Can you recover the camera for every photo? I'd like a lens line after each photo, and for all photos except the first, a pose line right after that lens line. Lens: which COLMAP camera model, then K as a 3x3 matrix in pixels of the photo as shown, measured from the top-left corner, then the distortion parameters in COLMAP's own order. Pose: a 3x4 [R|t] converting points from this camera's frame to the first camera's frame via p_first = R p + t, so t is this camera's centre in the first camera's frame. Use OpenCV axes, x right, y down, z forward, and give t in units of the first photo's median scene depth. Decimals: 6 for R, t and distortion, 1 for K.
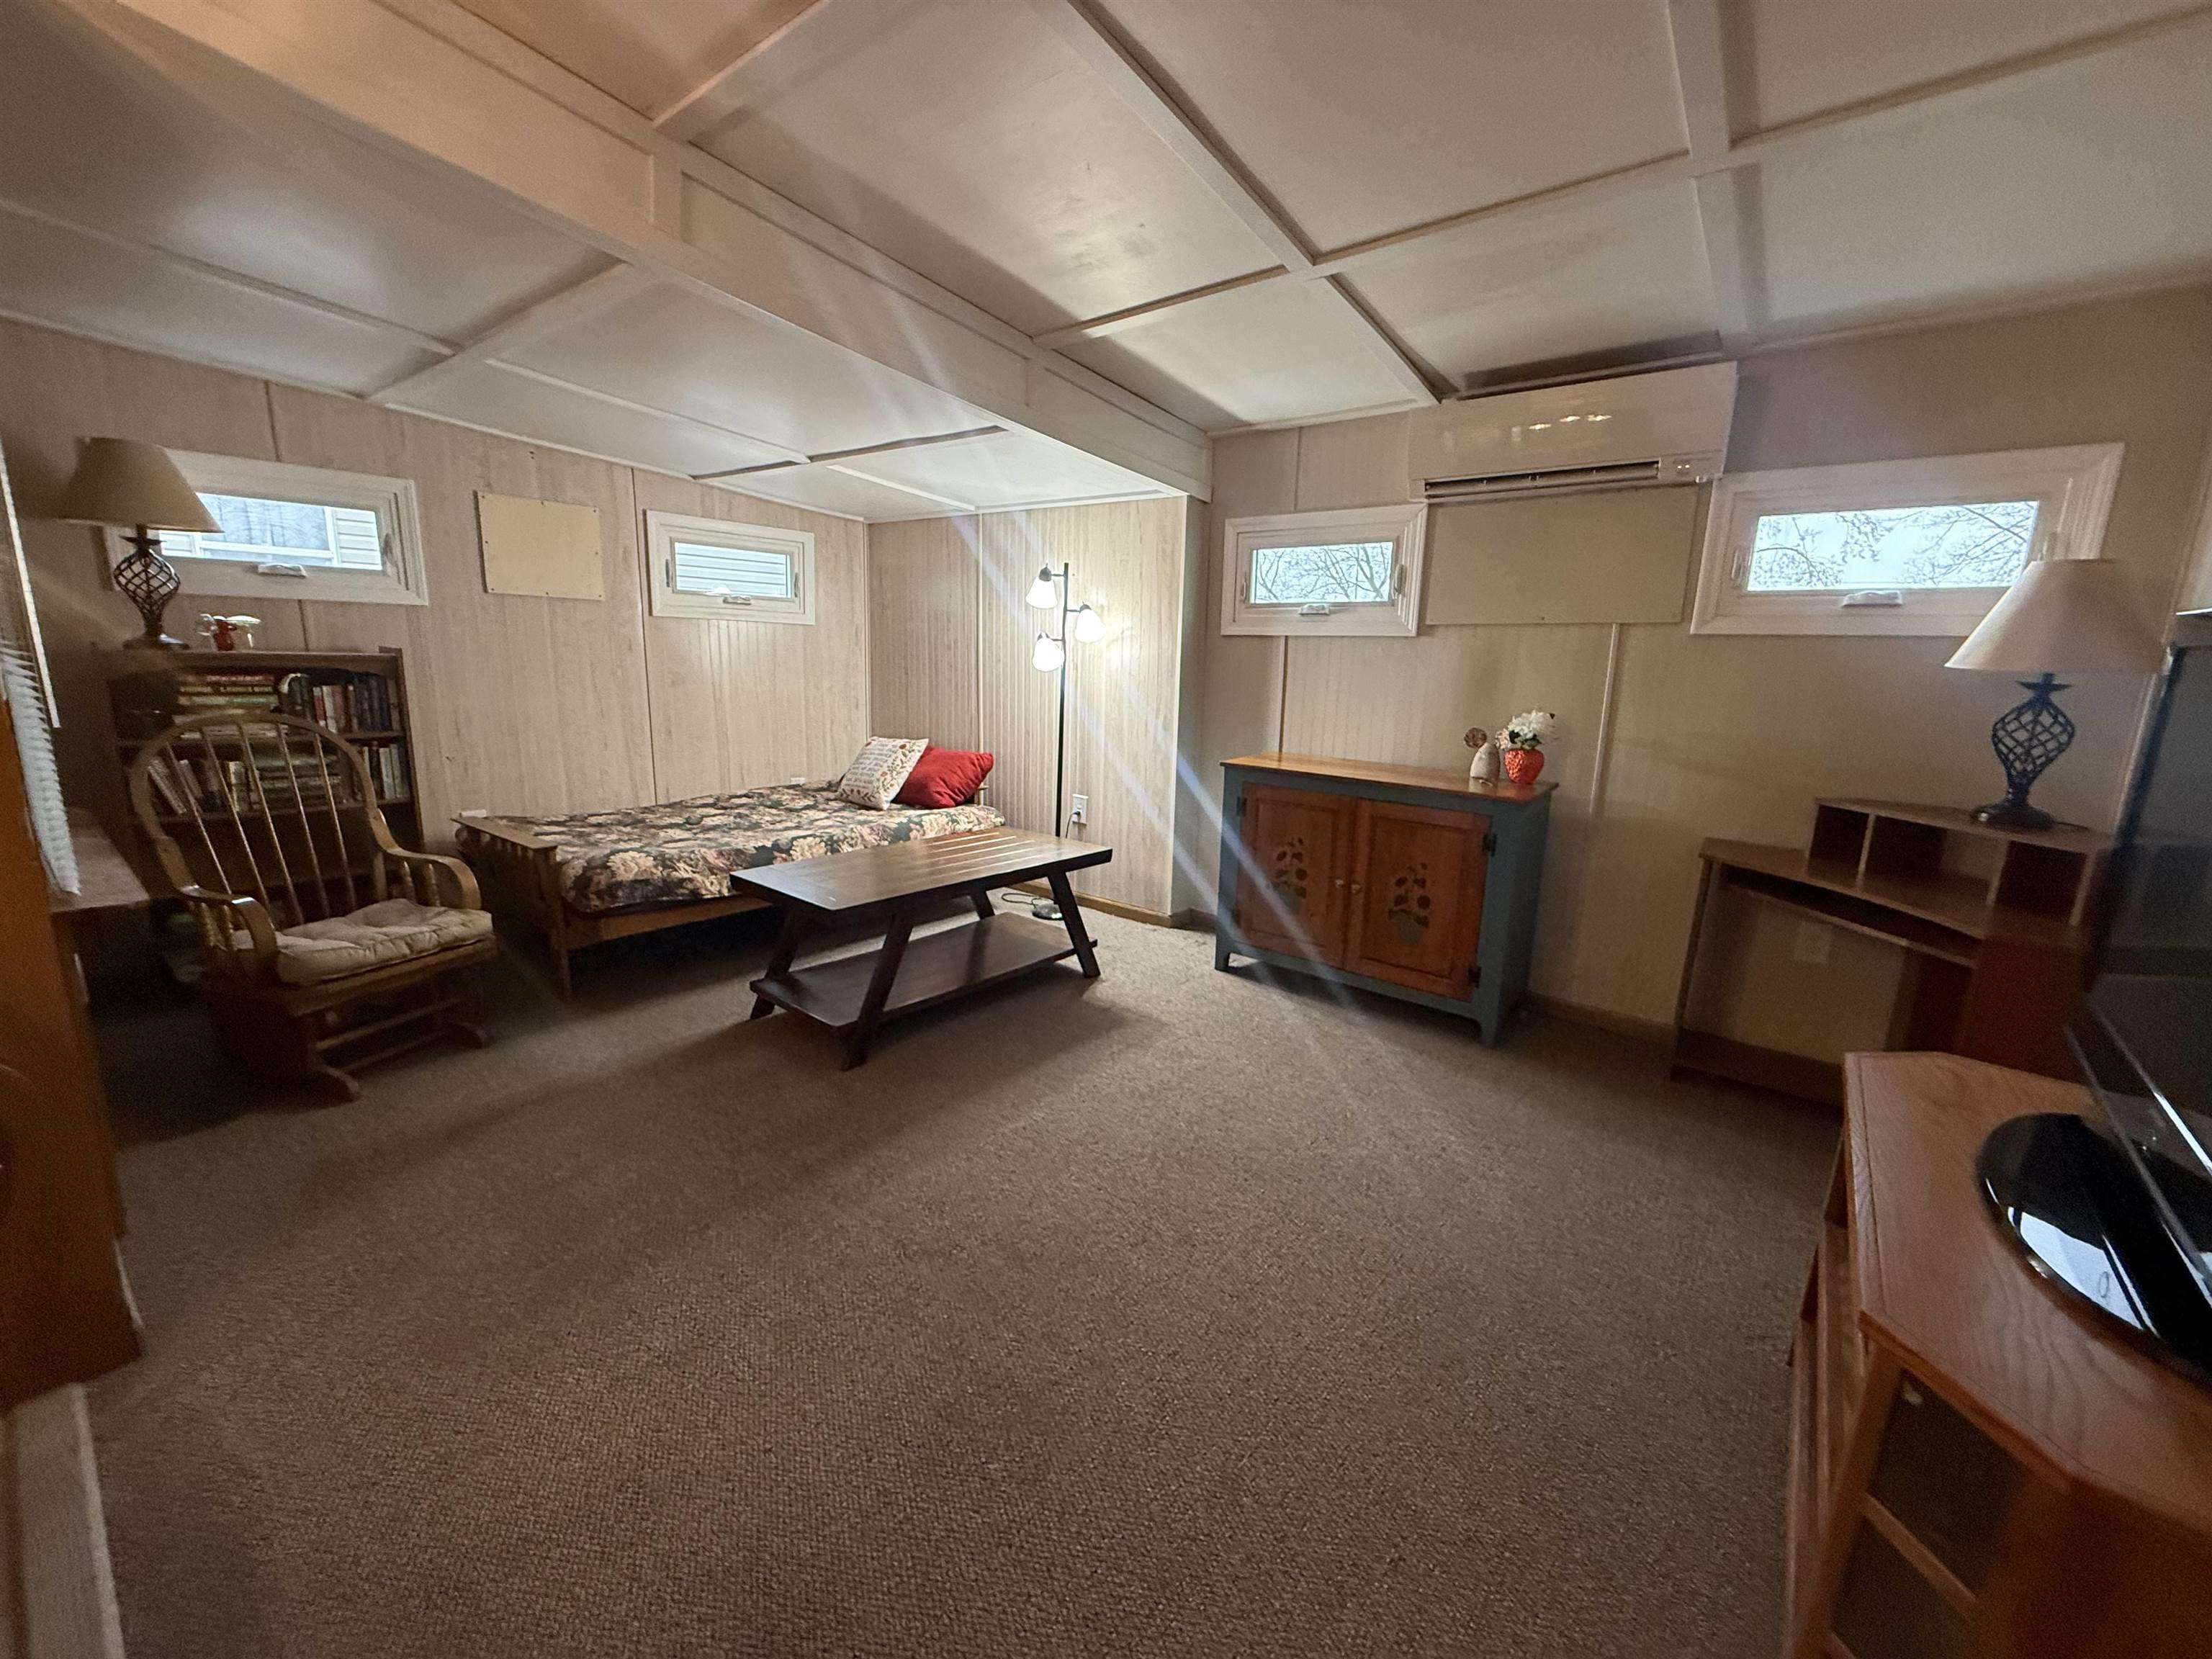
lens RADIAL K [[873.8, 0, 1096.6], [0, 873.8, 824.8], [0, 0, 1]] dist [-0.004221, 0.000896]
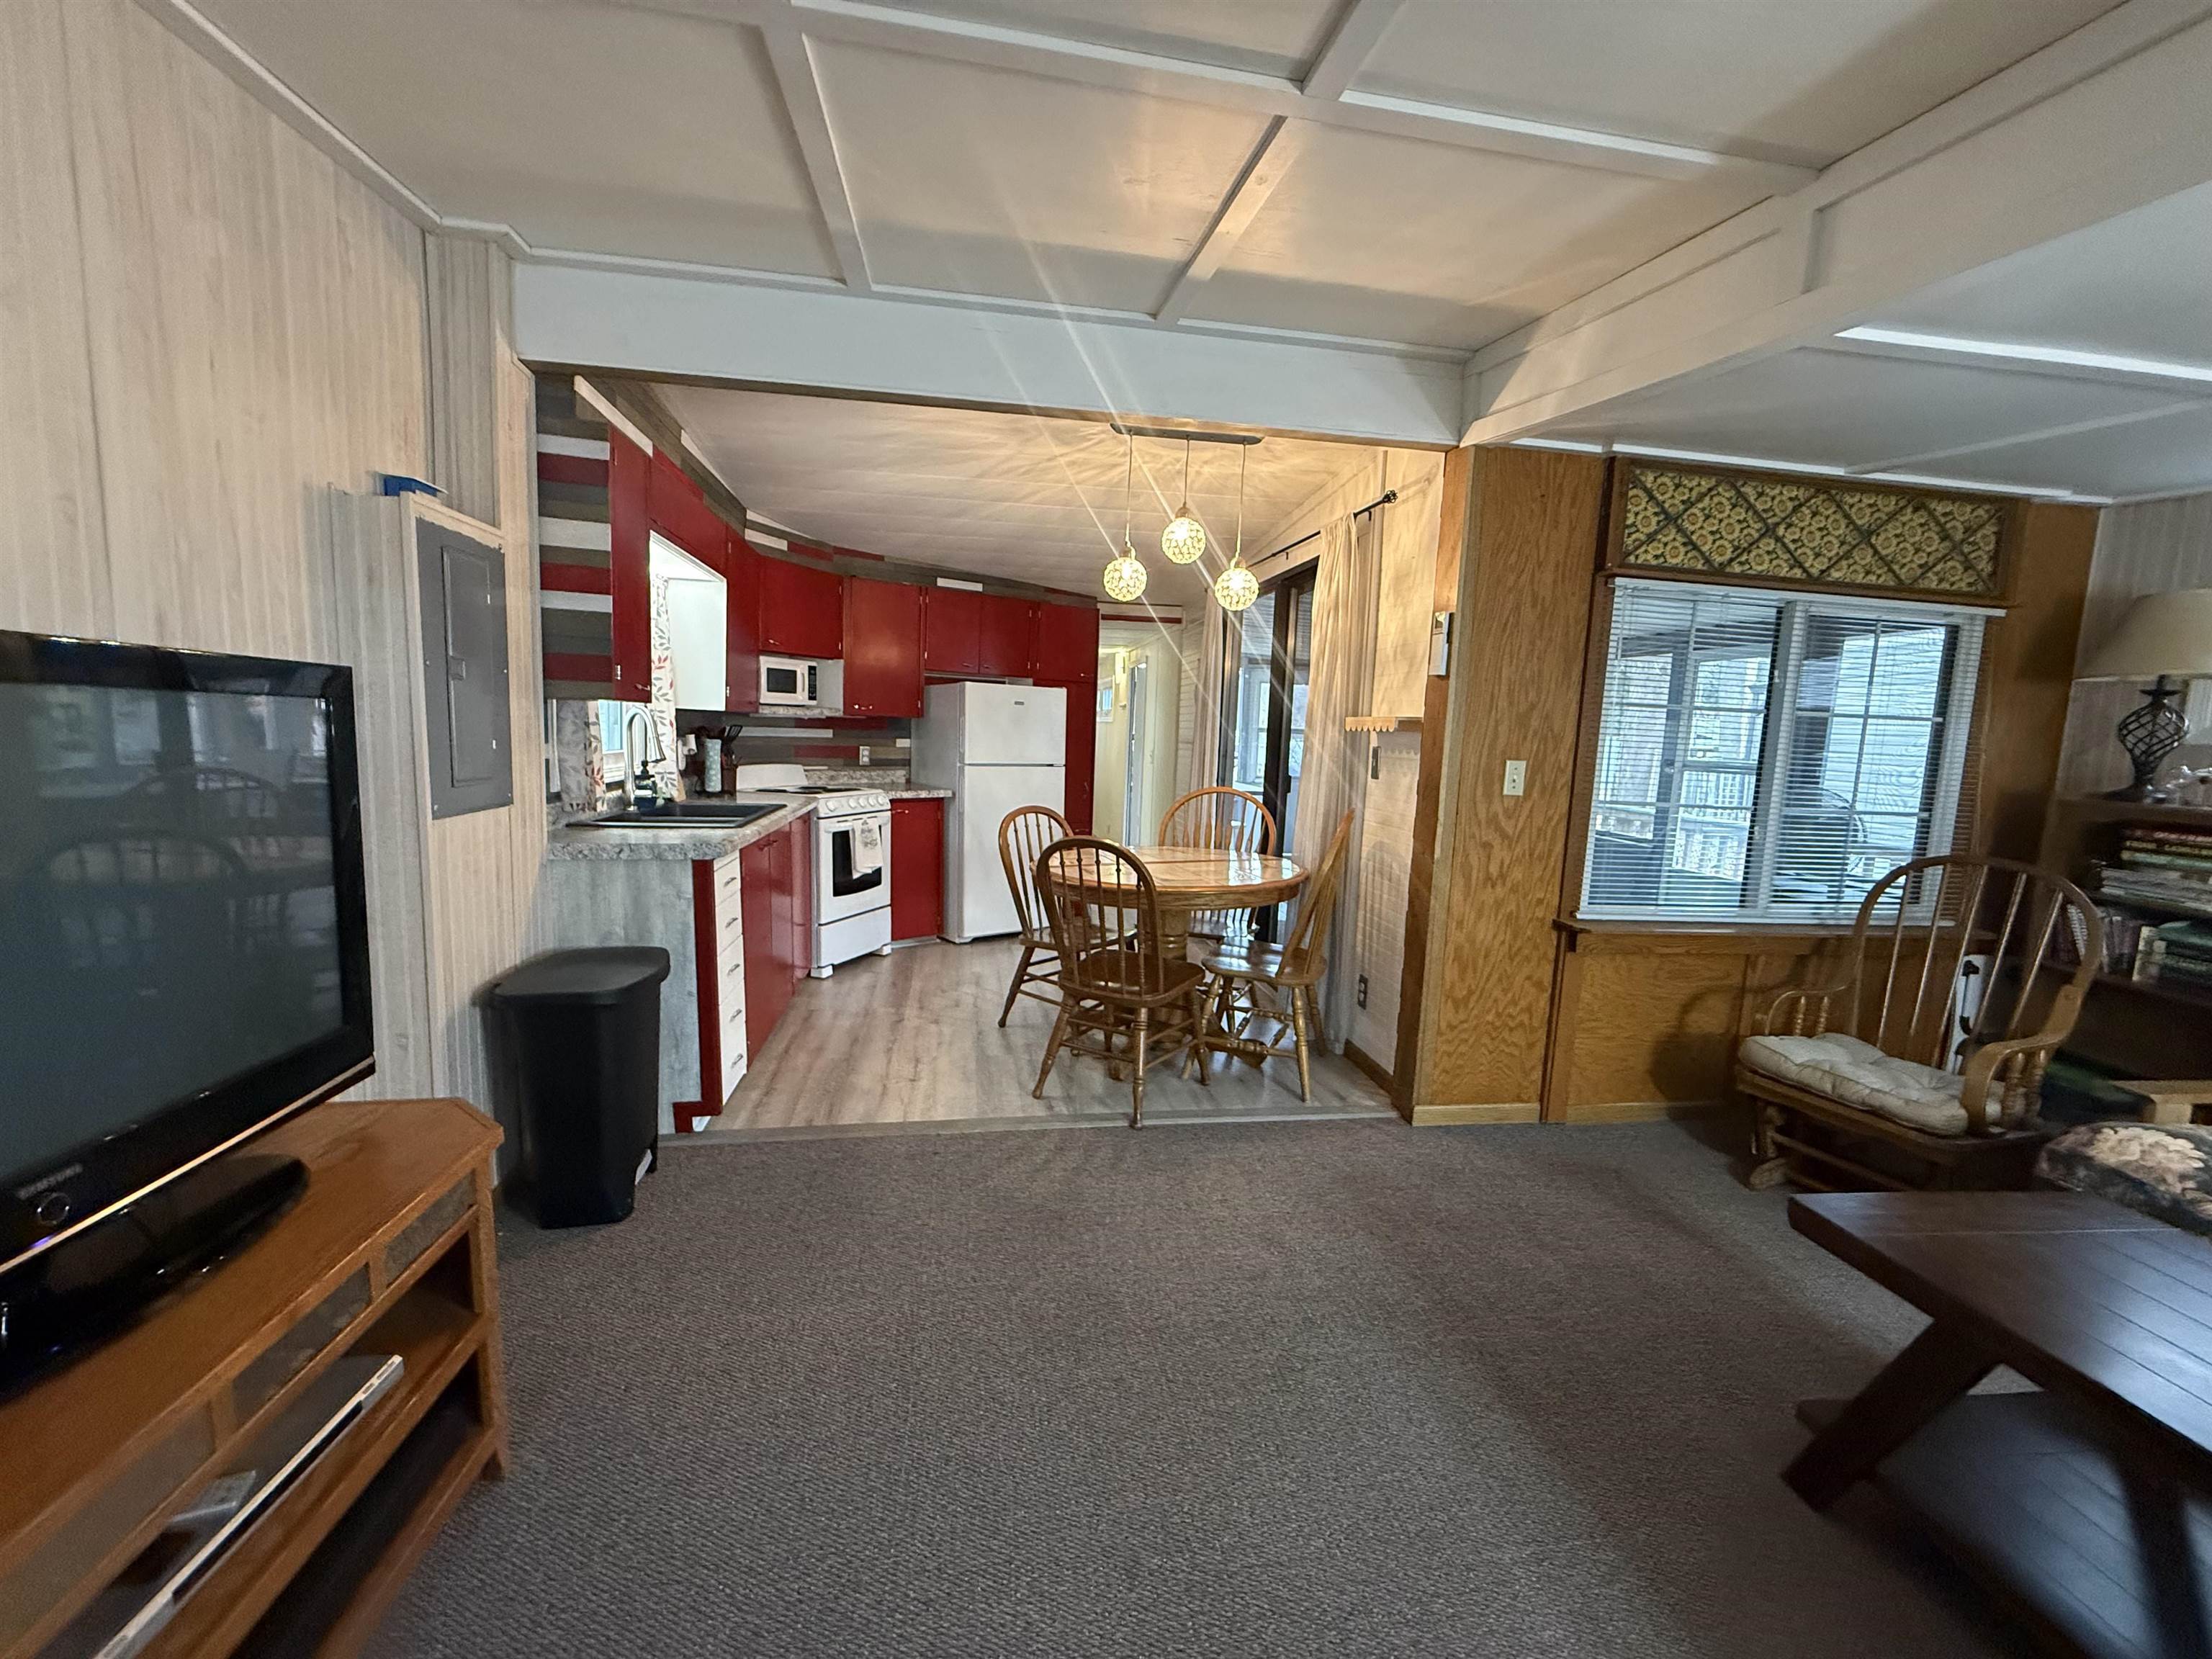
lens RADIAL K [[873.8, 0, 1105.1], [0, 873.8, 827.2], [0, 0, 1]] dist [-0.004221, 0.000896]
pose [[-0.681112, 0.028417, -0.731627, 0.369543], [-0.196492, 0.955497, 0.220038, -0.150239], [0.705321, 0.293630, -0.645217, 0.760891]]
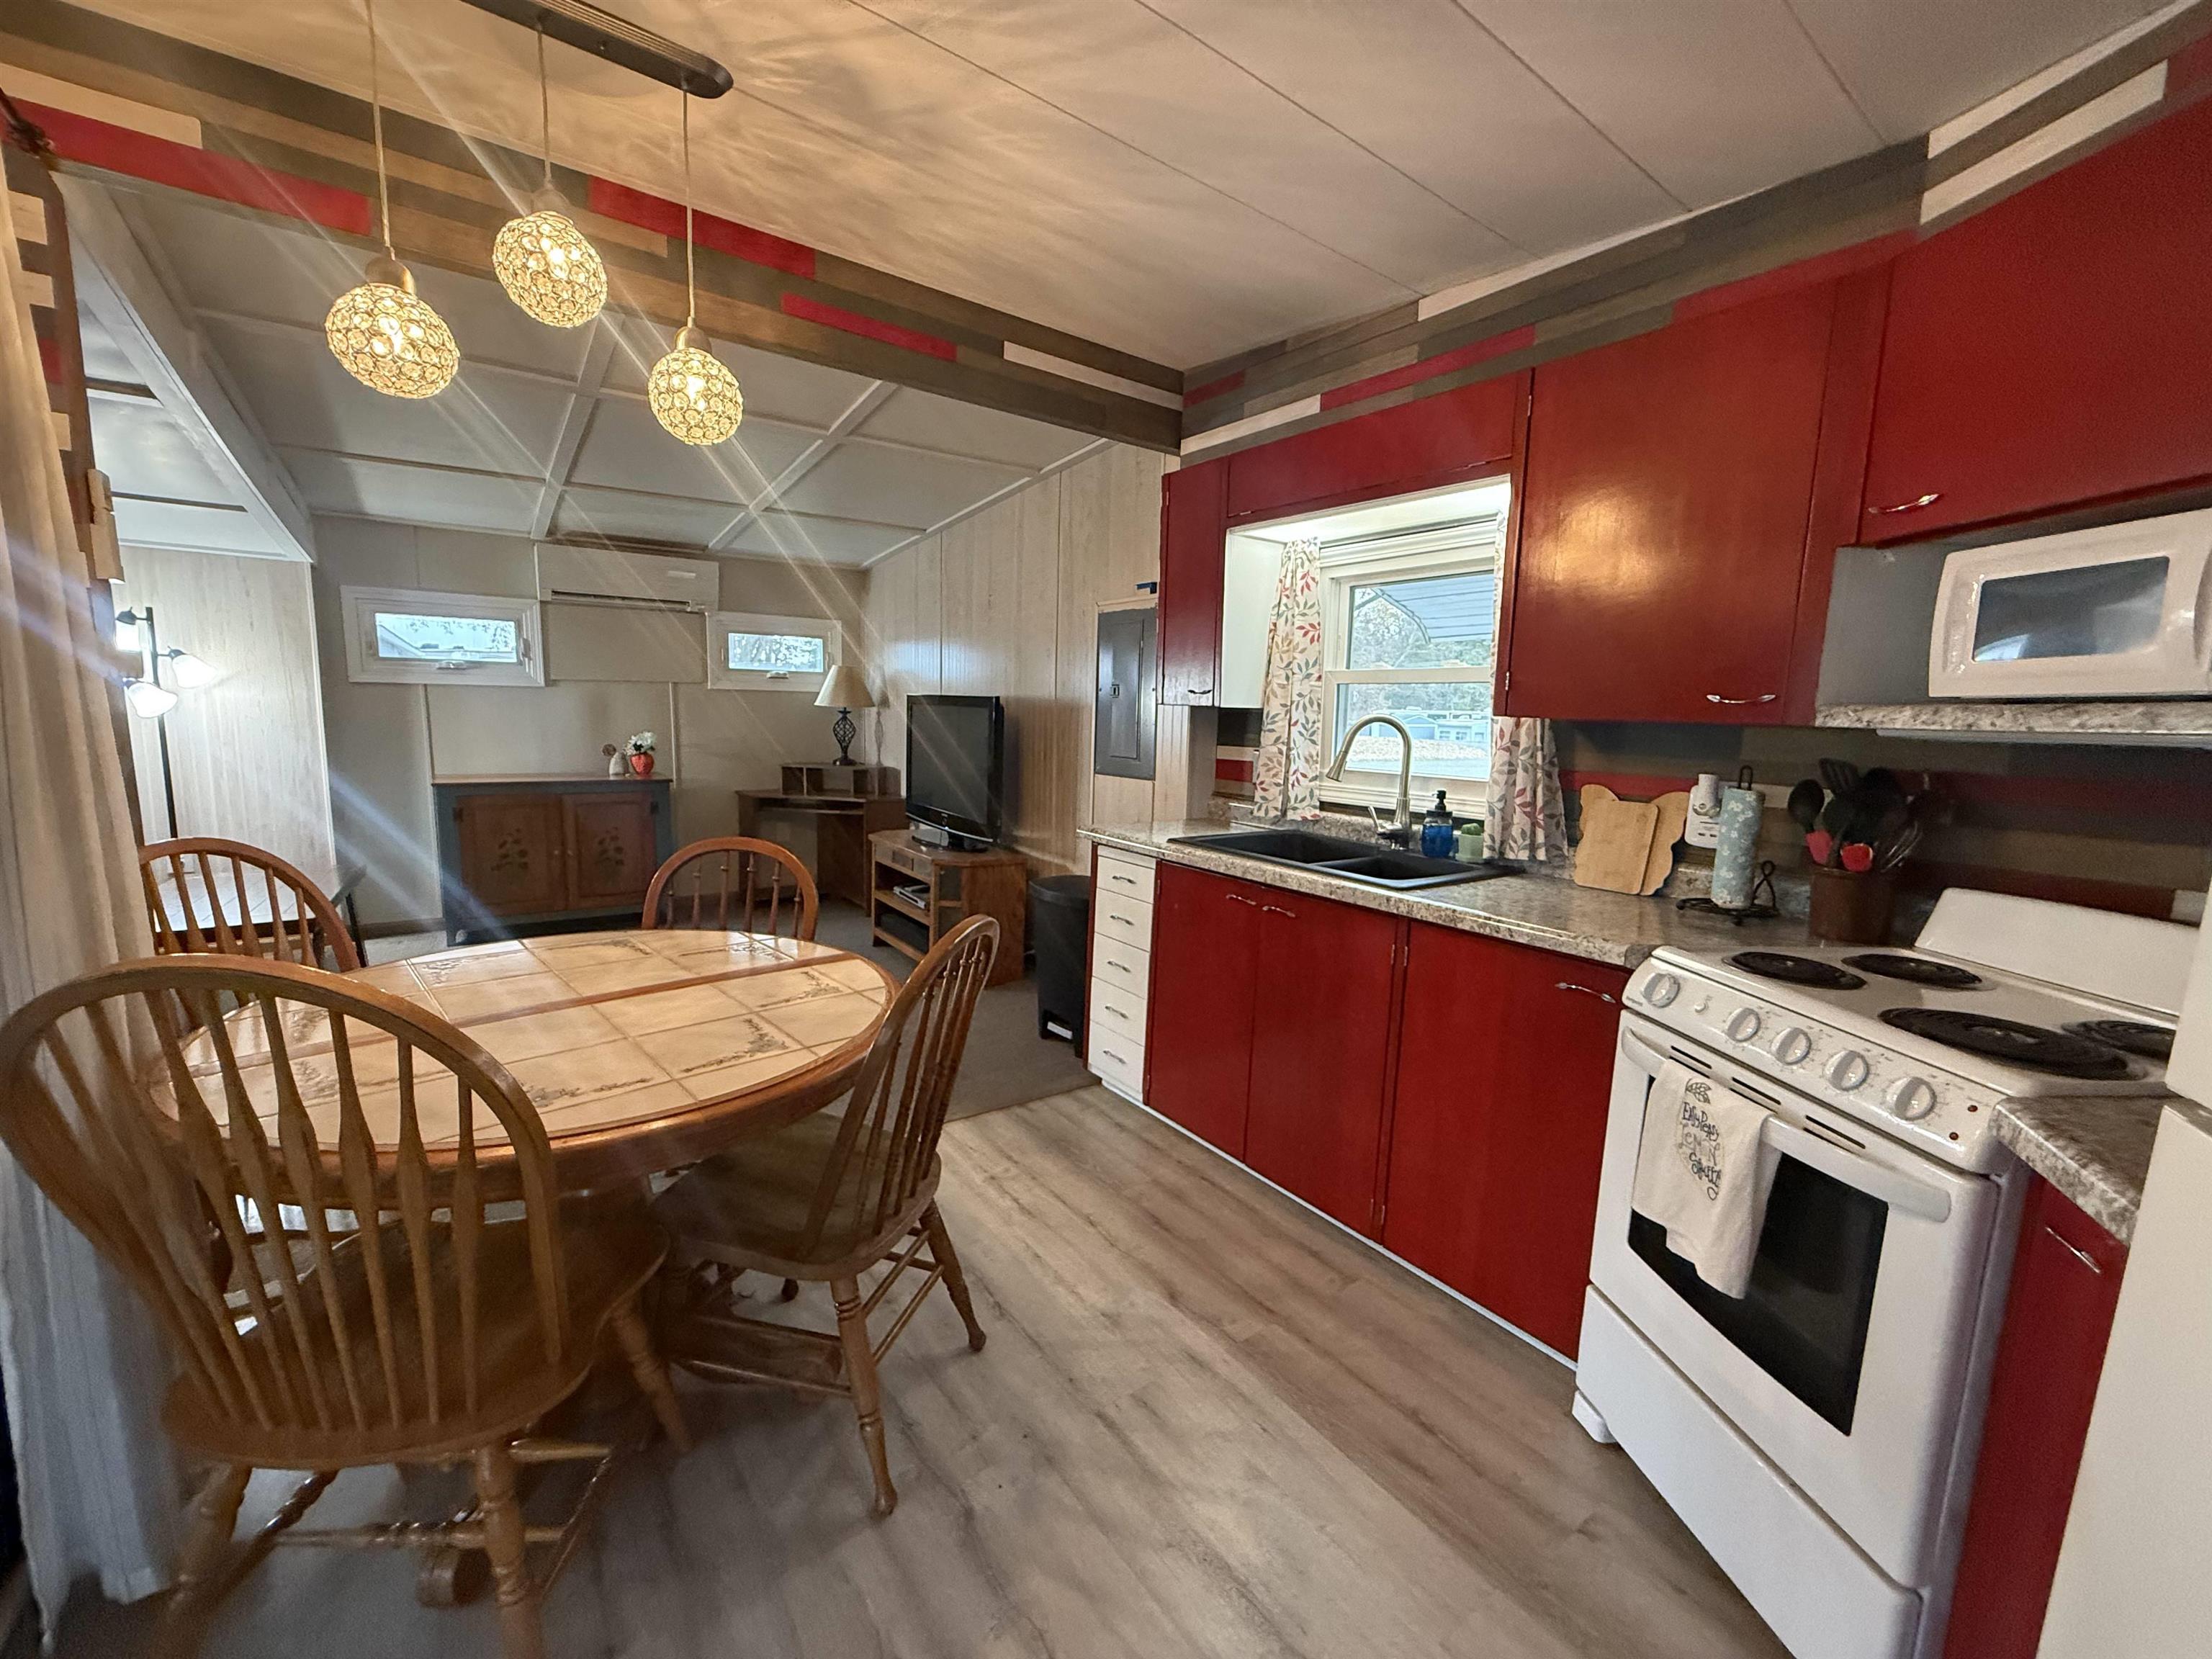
lens RADIAL K [[873.8, 0, 1107.4], [0, 873.8, 827.6], [0, 0, 1]] dist [-0.004221, 0.000896]
pose [[0.260873, -0.153842, 0.953036, -0.913041], [0.166669, 0.979574, 0.112504, 0.014531], [-0.950877, 0.129492, 0.281185, -0.334067]]
